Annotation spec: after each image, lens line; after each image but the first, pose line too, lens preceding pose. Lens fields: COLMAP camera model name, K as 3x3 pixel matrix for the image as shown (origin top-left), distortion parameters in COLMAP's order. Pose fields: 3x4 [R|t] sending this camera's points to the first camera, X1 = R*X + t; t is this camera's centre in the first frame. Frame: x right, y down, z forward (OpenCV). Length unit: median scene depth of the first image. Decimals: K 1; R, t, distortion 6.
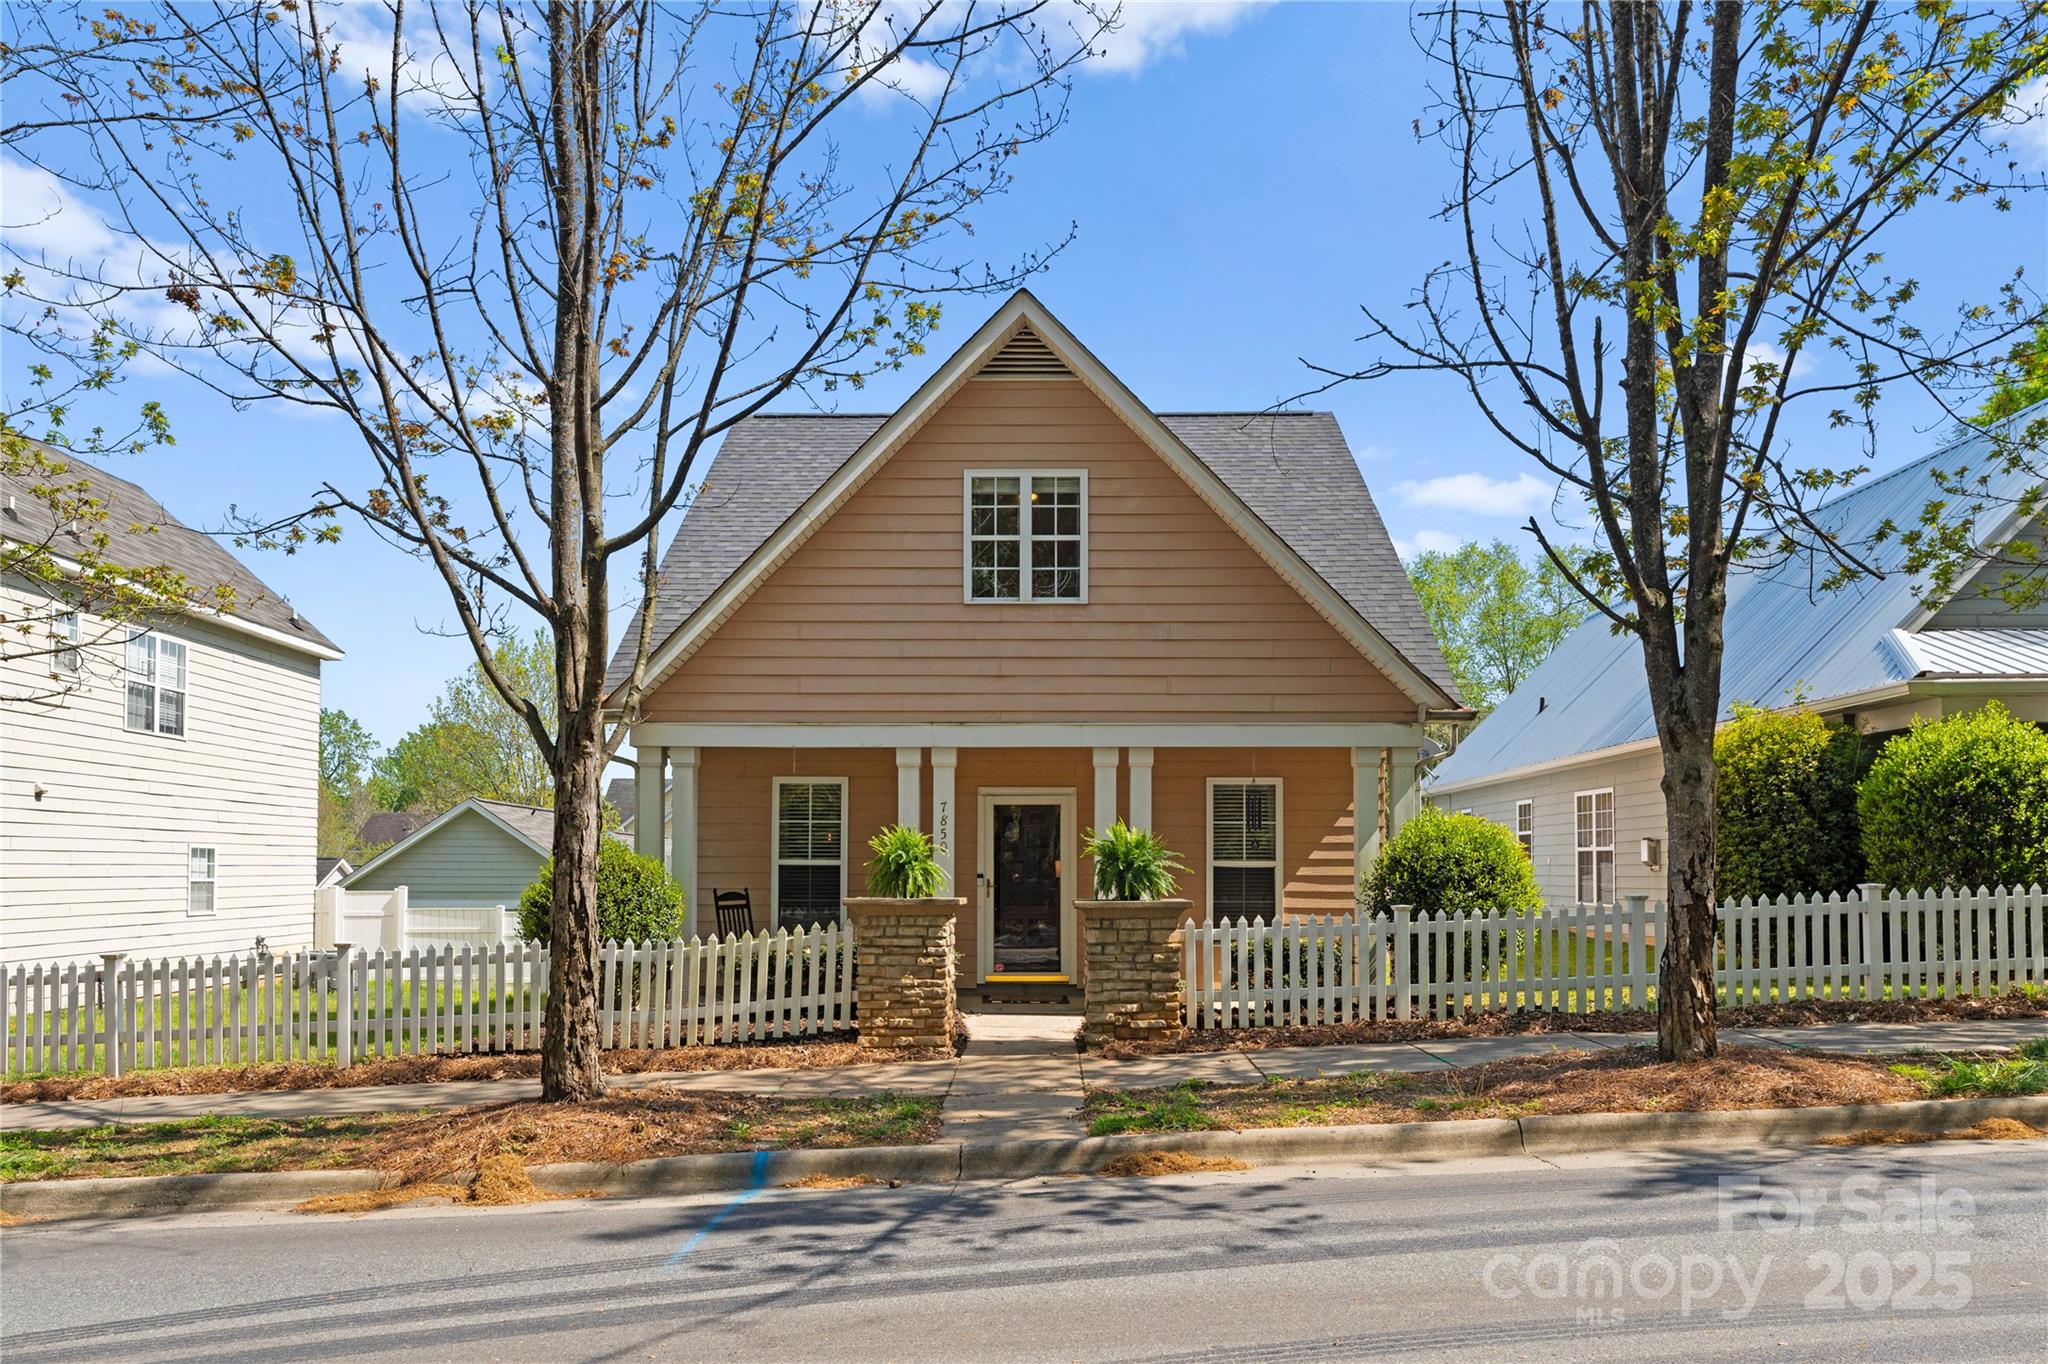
lens RADIAL K [[1432.8, 0, 1024.0], [0, 1432.8, 682.0], [0, 0, 1]] dist [-0.009896, 0.000727]
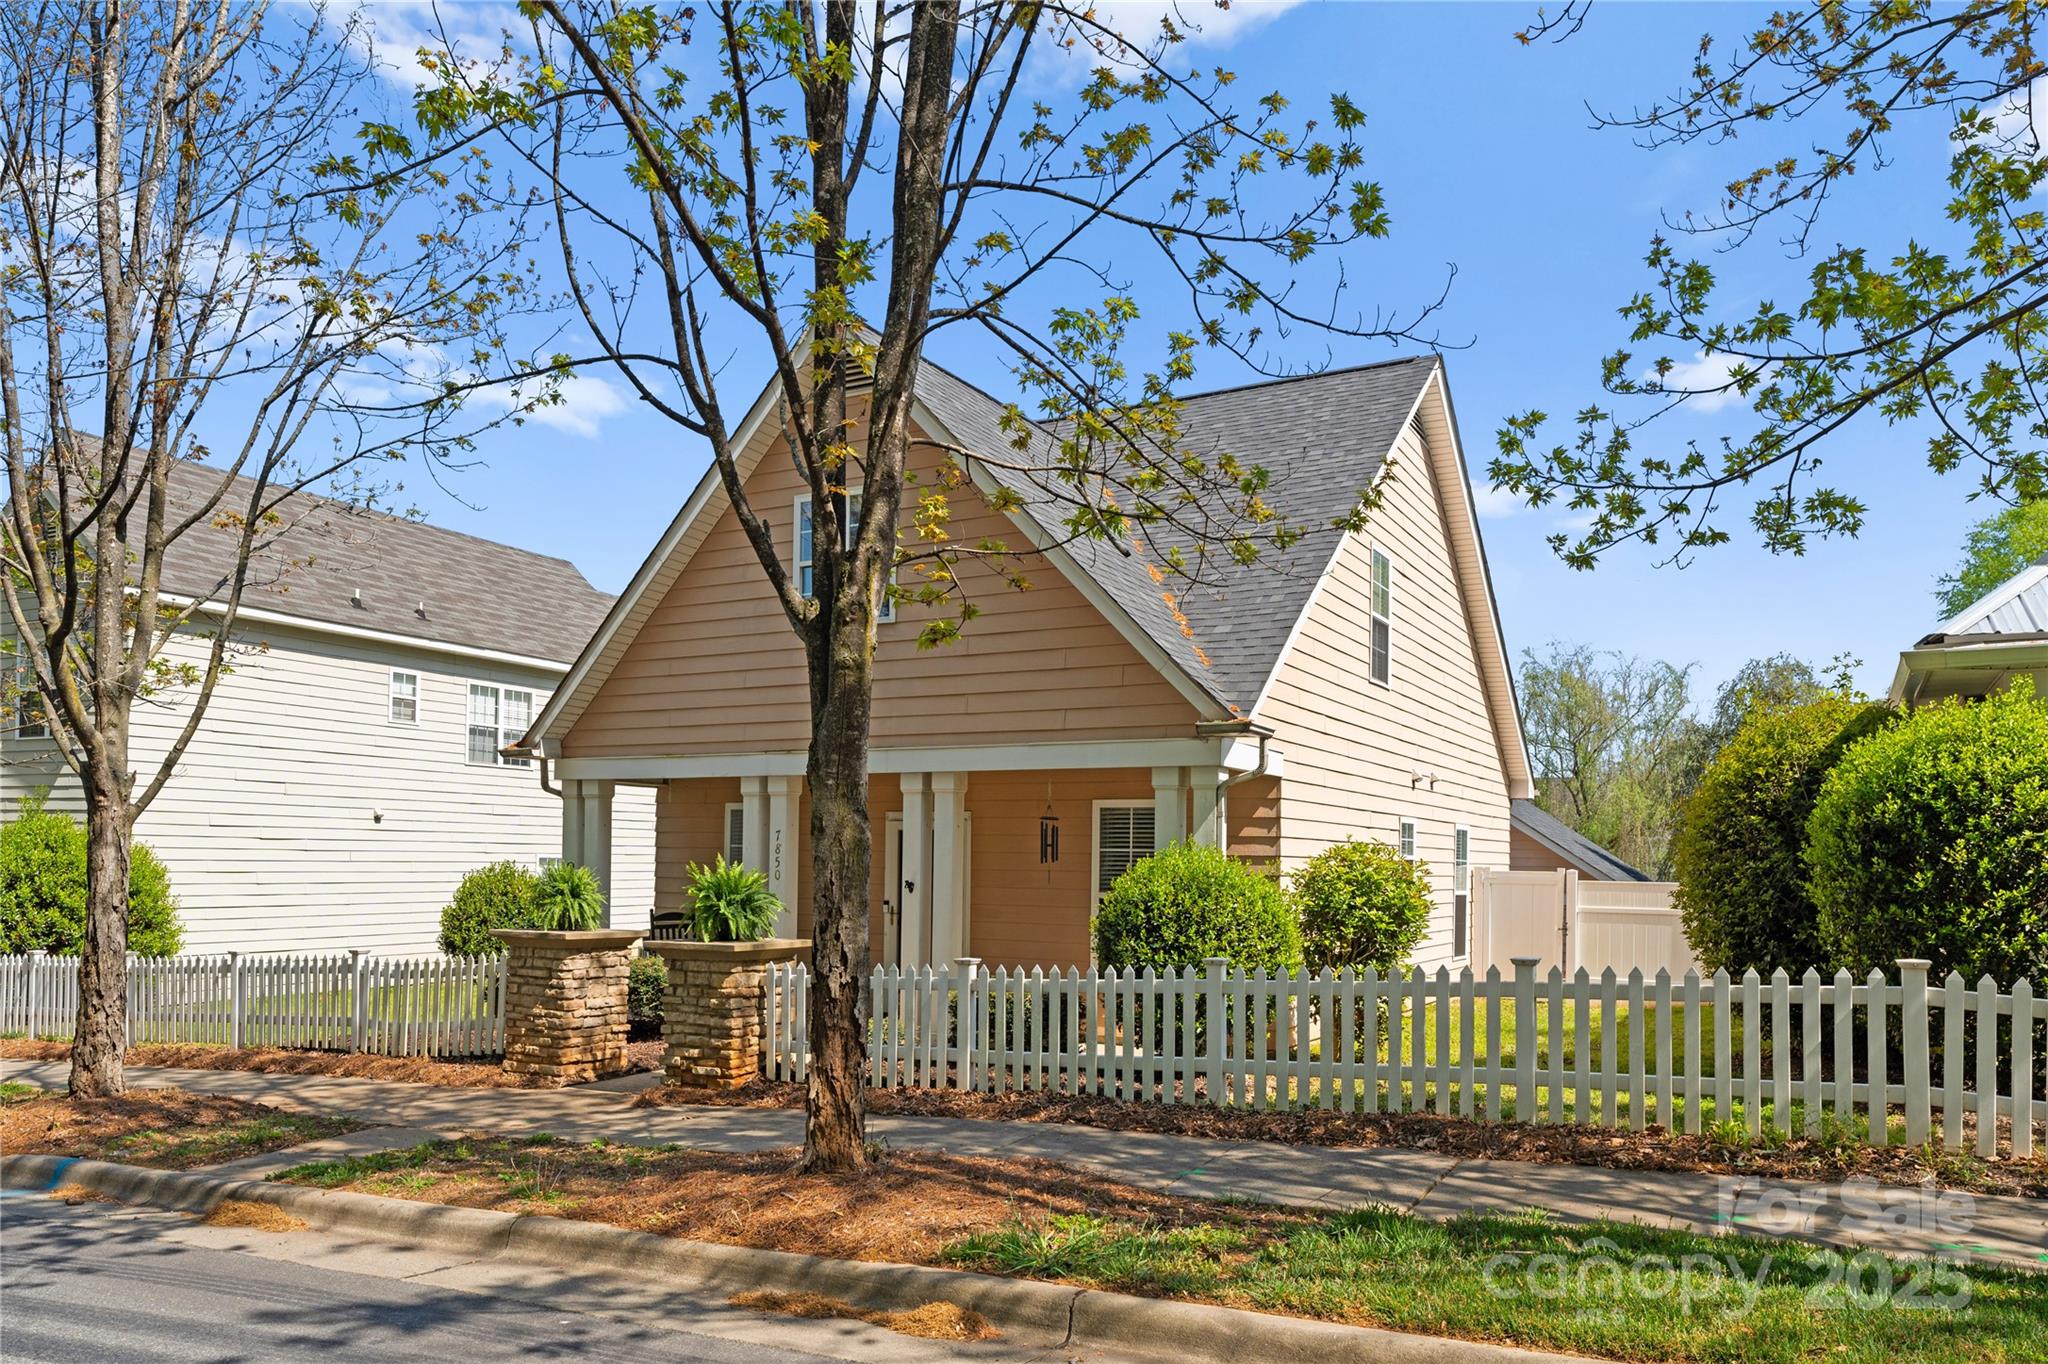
lens RADIAL K [[1432.8, 0, 1024.0], [0, 1432.8, 682.0], [0, 0, 1]] dist [-0.009896, 0.000727]
pose [[0.873986, -0.049792, -0.483393, 0.742479], [0.051537, 0.998624, -0.009682, -0.001480], [0.483210, -0.016451, 0.875350, 0.264912]]
